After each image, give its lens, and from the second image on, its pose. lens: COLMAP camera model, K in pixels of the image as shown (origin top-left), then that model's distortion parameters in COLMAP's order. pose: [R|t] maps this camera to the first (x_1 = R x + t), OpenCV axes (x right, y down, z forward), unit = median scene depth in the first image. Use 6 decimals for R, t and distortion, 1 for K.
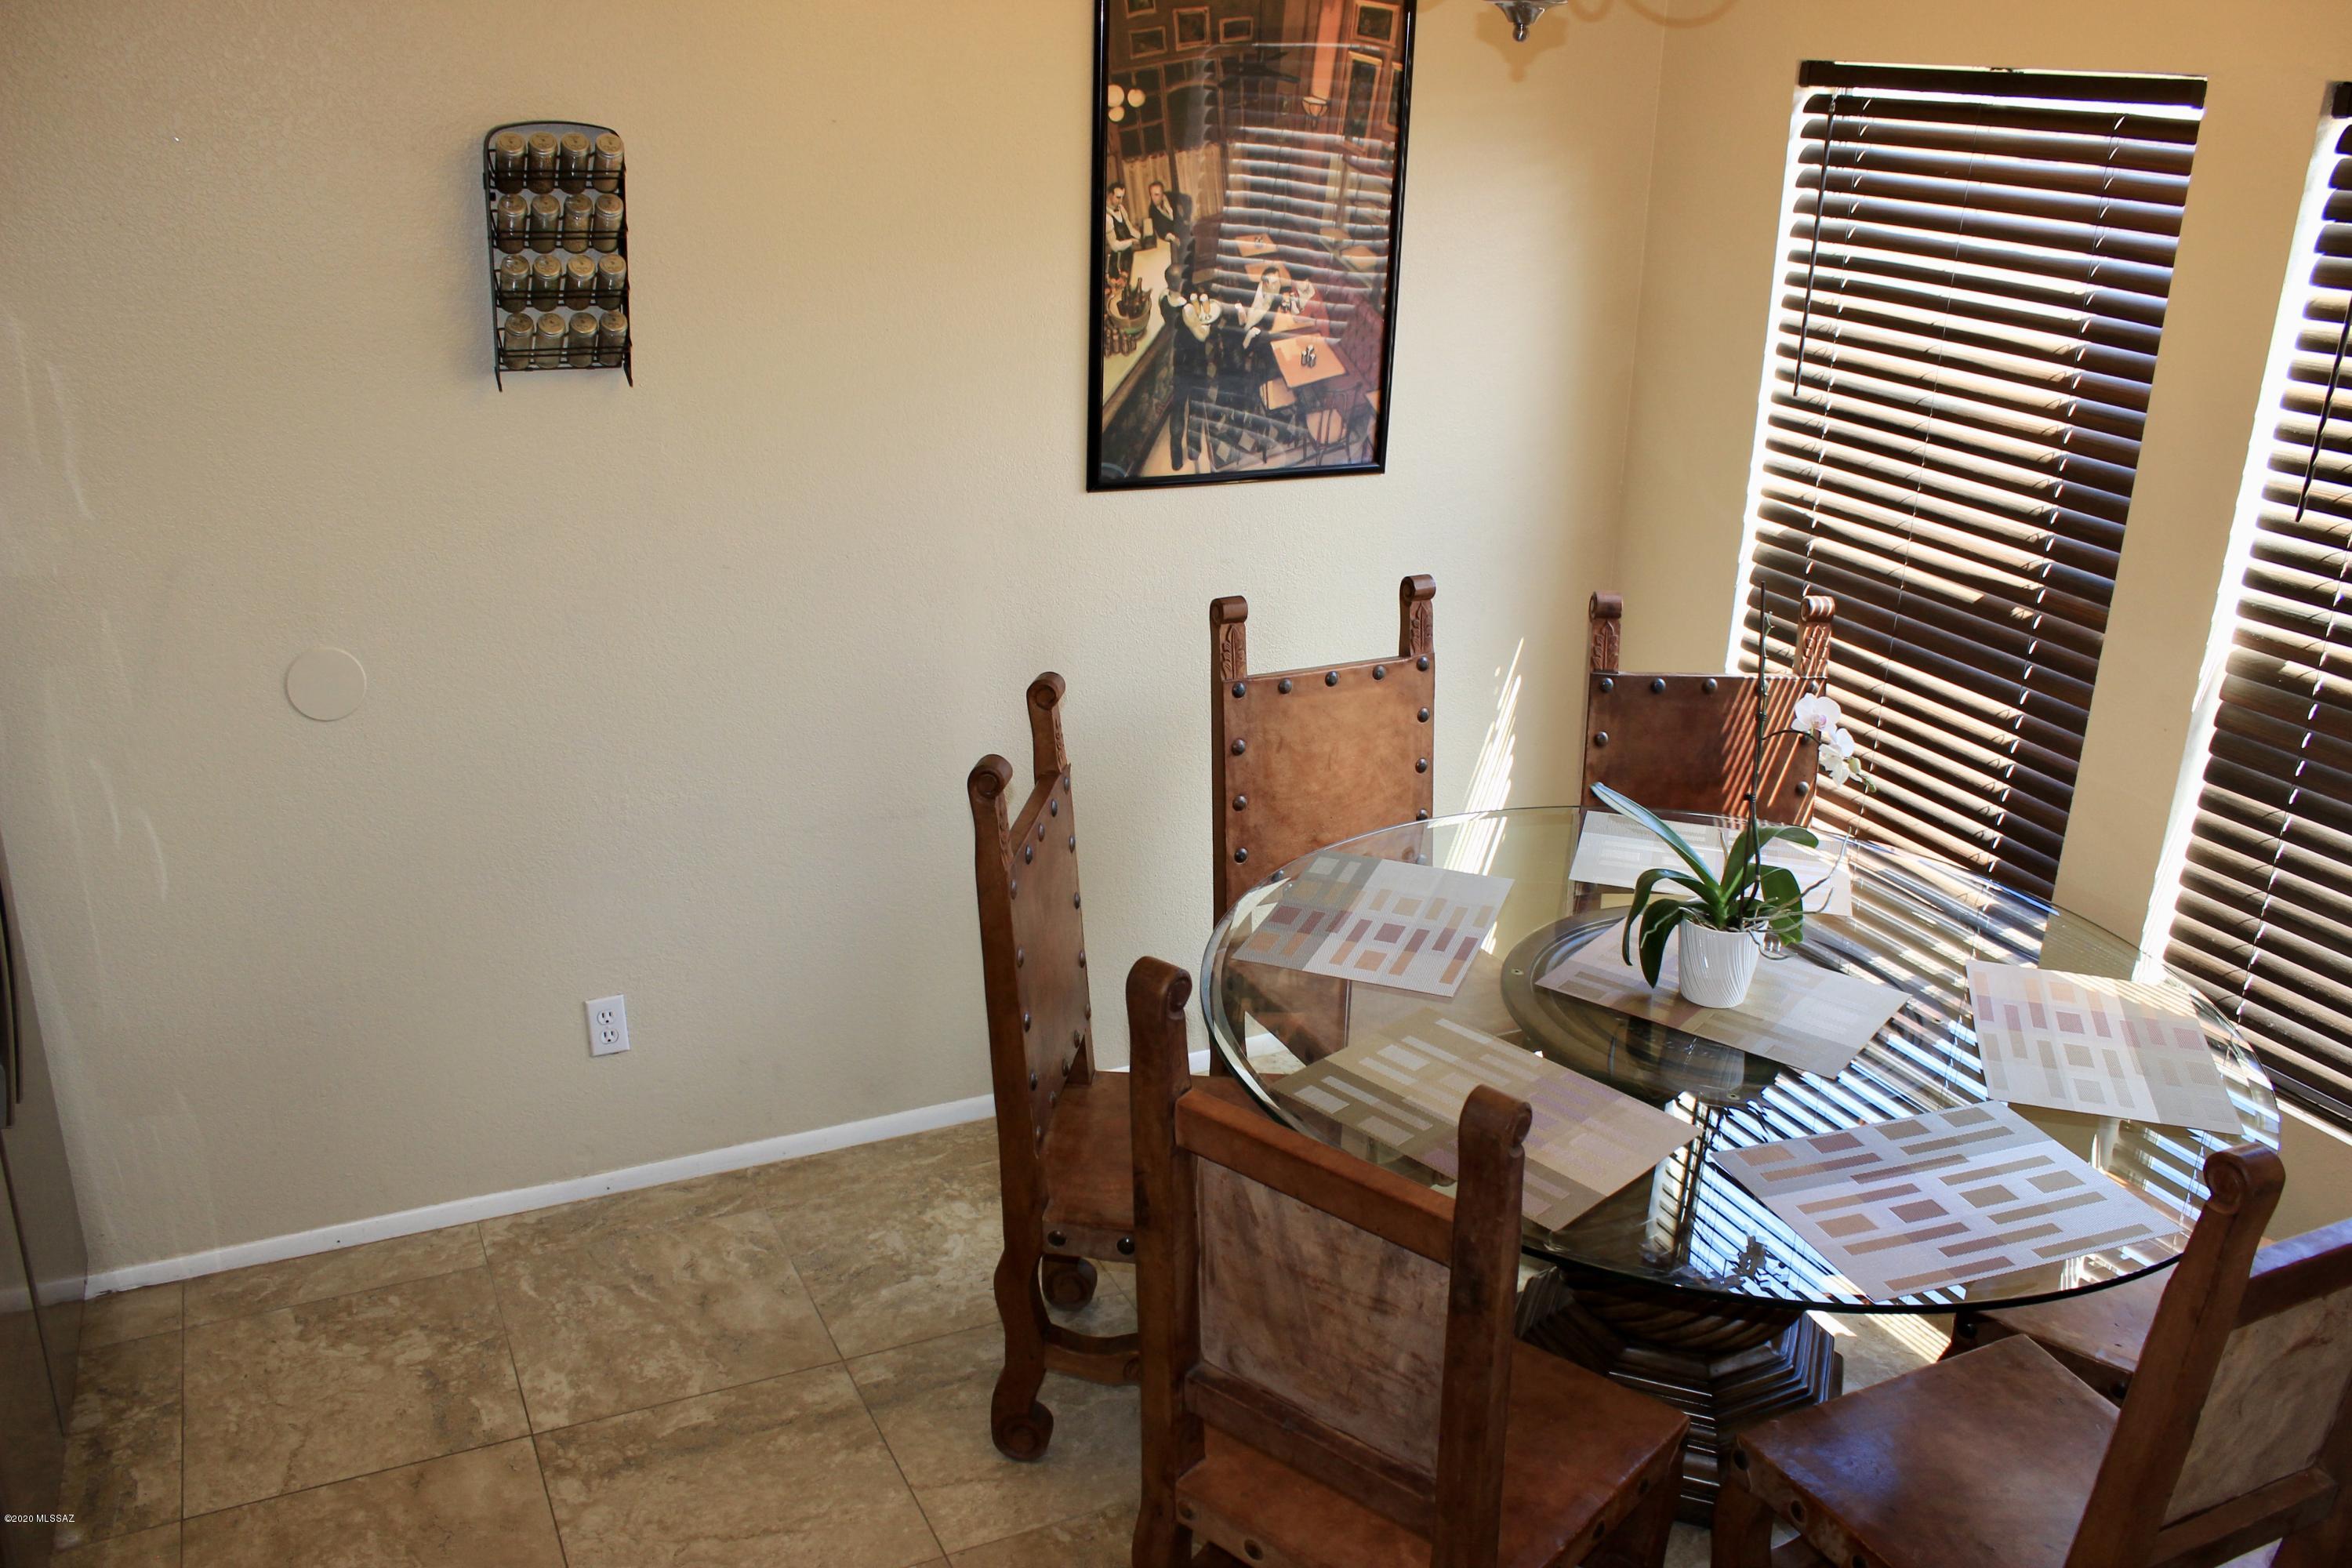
lens RADIAL K [[1972.3, 0, 1211.7], [0, 1972.3, 792.8], [0, 0, 1]] dist [-0.167818, 0.150636]
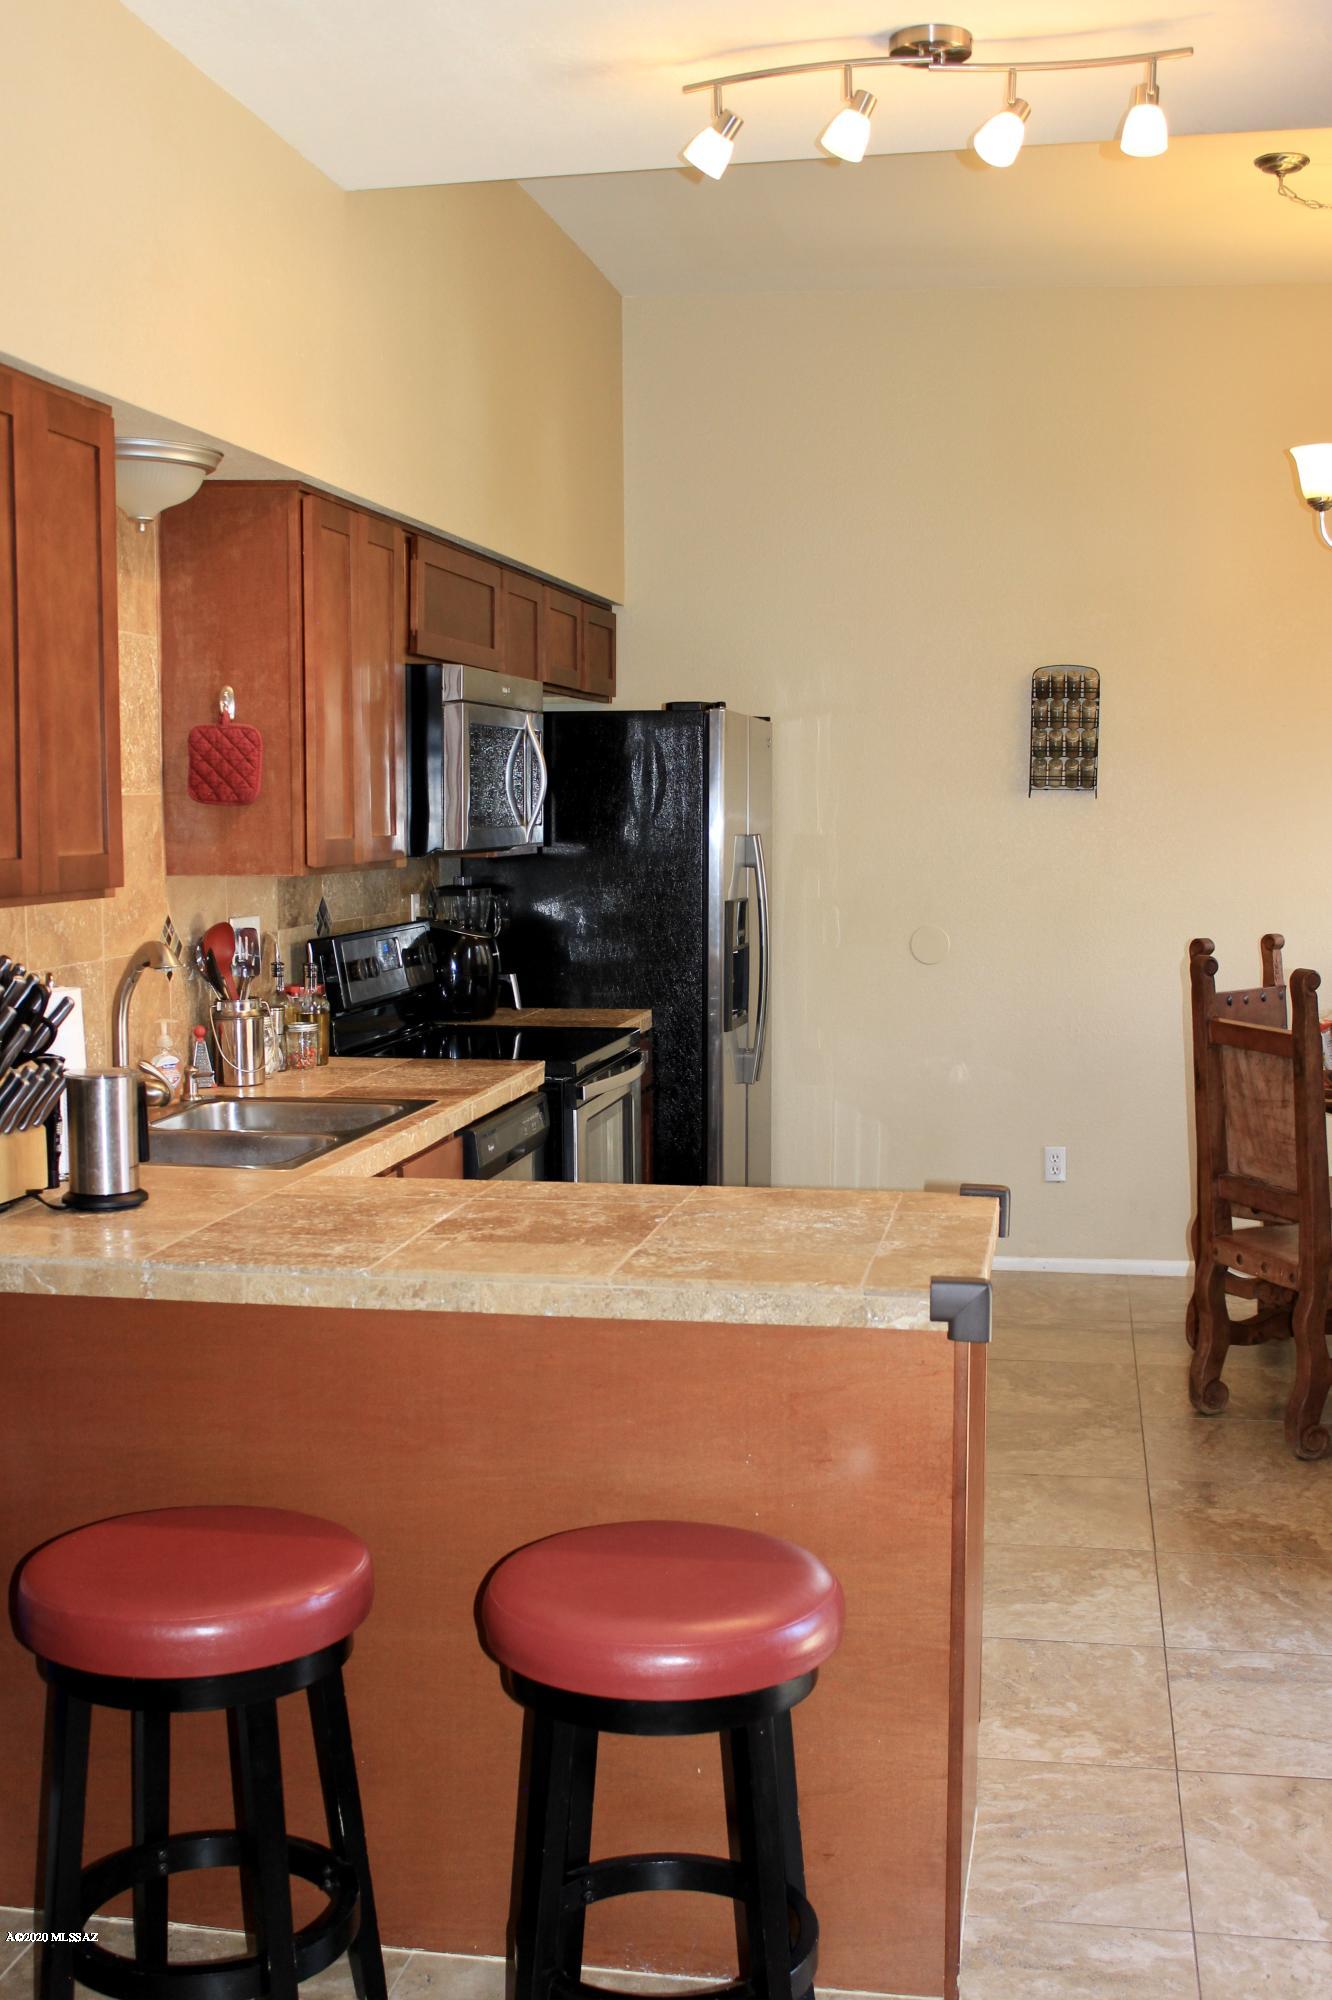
lens RADIAL K [[2164.2, 0, 659.5], [0, 2164.2, 1037.3], [0, 0, 1]] dist [-0.090874, 0.027489]
pose [[0.796104, 0.029257, -0.604452, 0.586147], [-0.182408, 0.963977, -0.193584, 0.457792], [0.577014, 0.264370, 0.772763, -0.752655]]
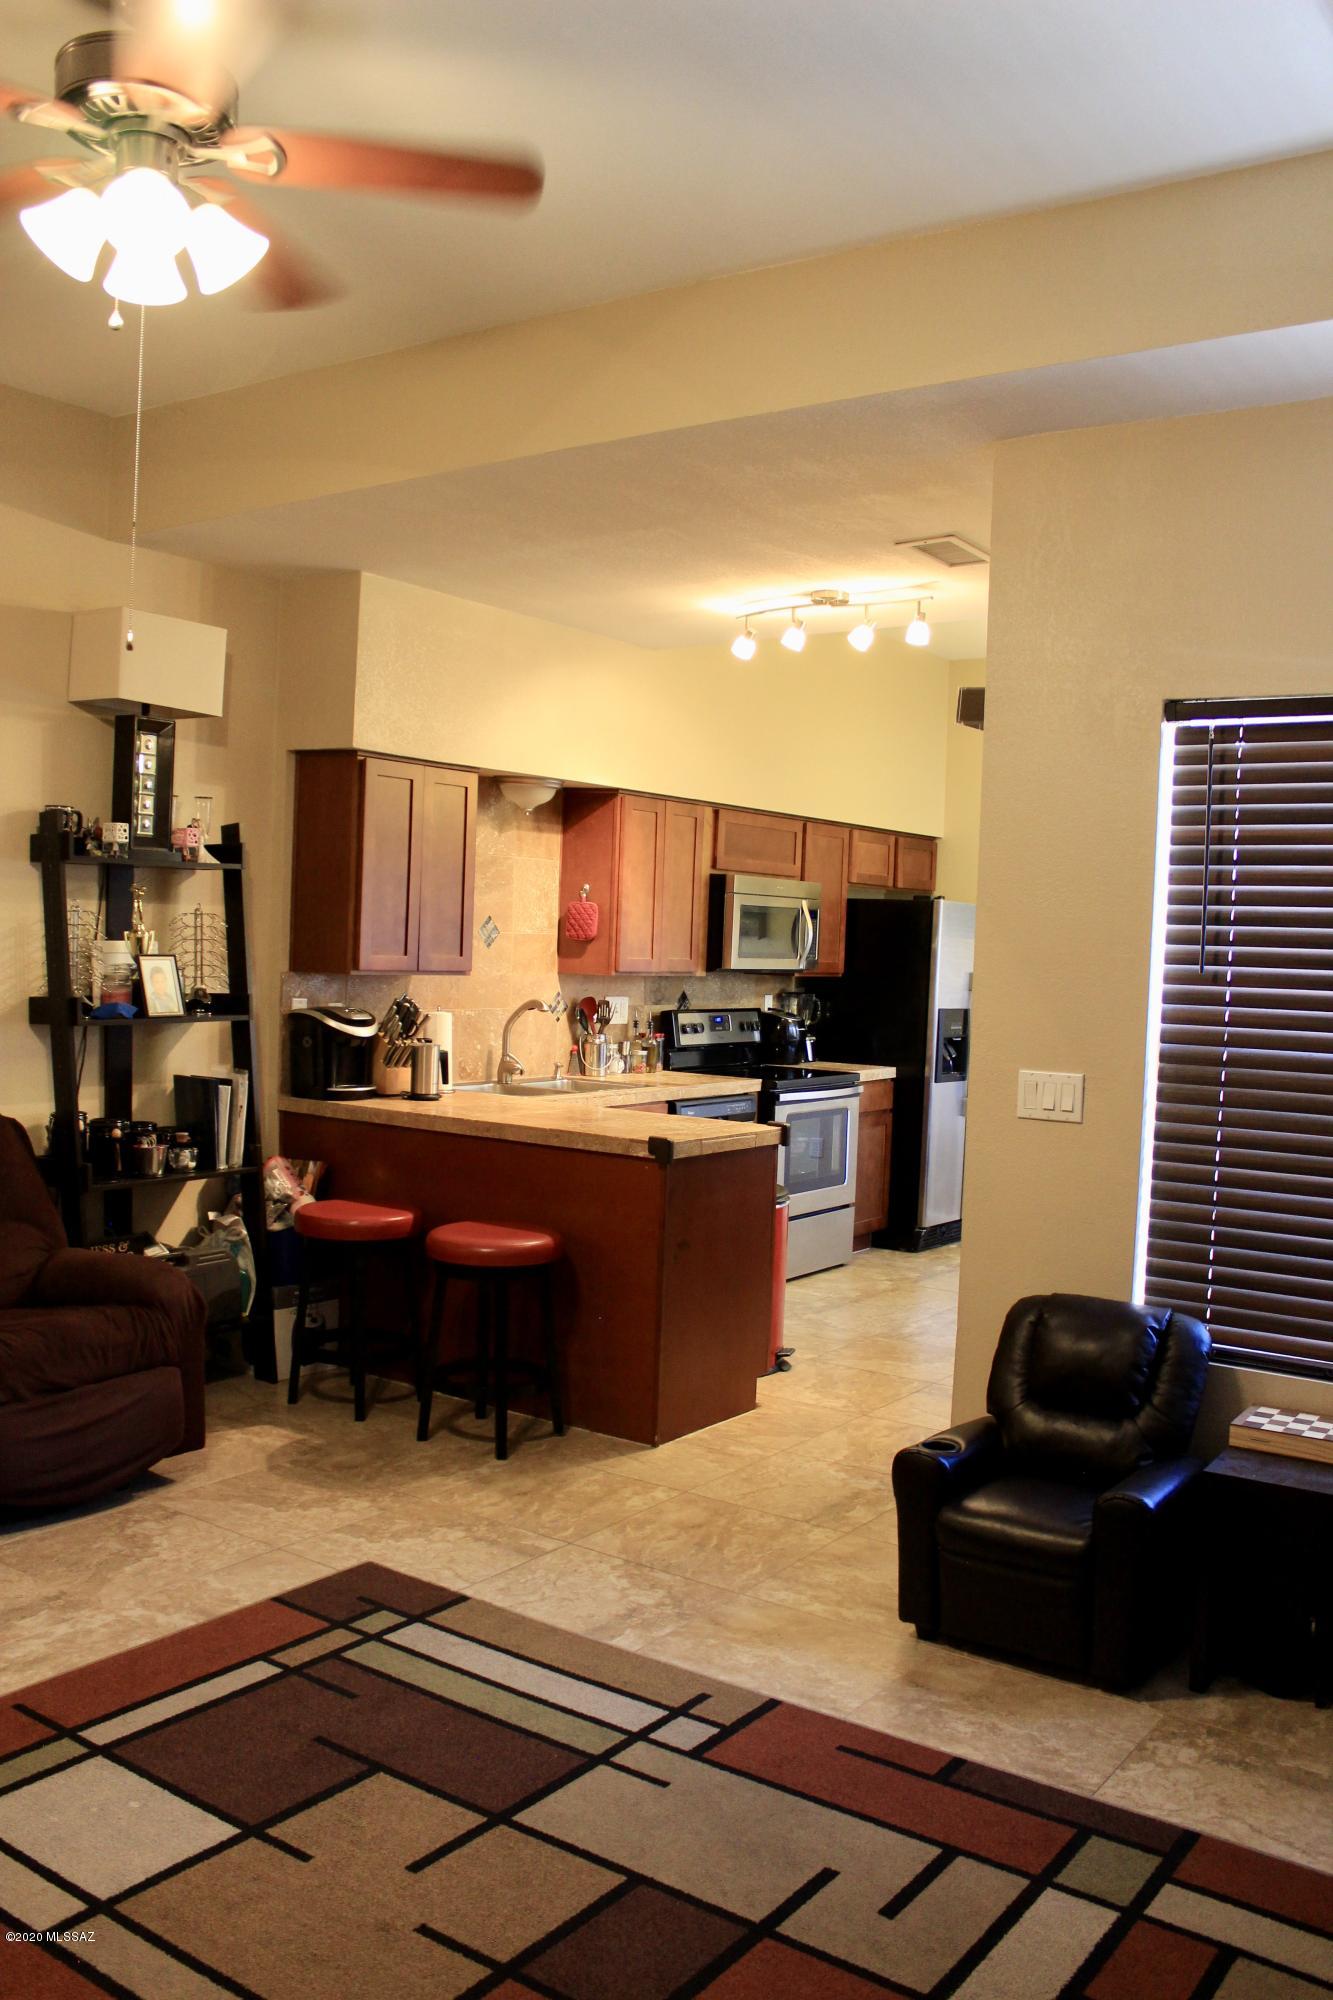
lens RADIAL K [[1624.8, 0, 688.9], [0, 1624.8, 1038.9], [0, 0, 1]] dist [-0.153398, 0.134327]
pose [[0.480908, 0.033845, -0.876118, 1.406756], [-0.321720, 0.936364, -0.140423, 0.482046], [0.815612, 0.349395, 0.461193, -0.737298]]
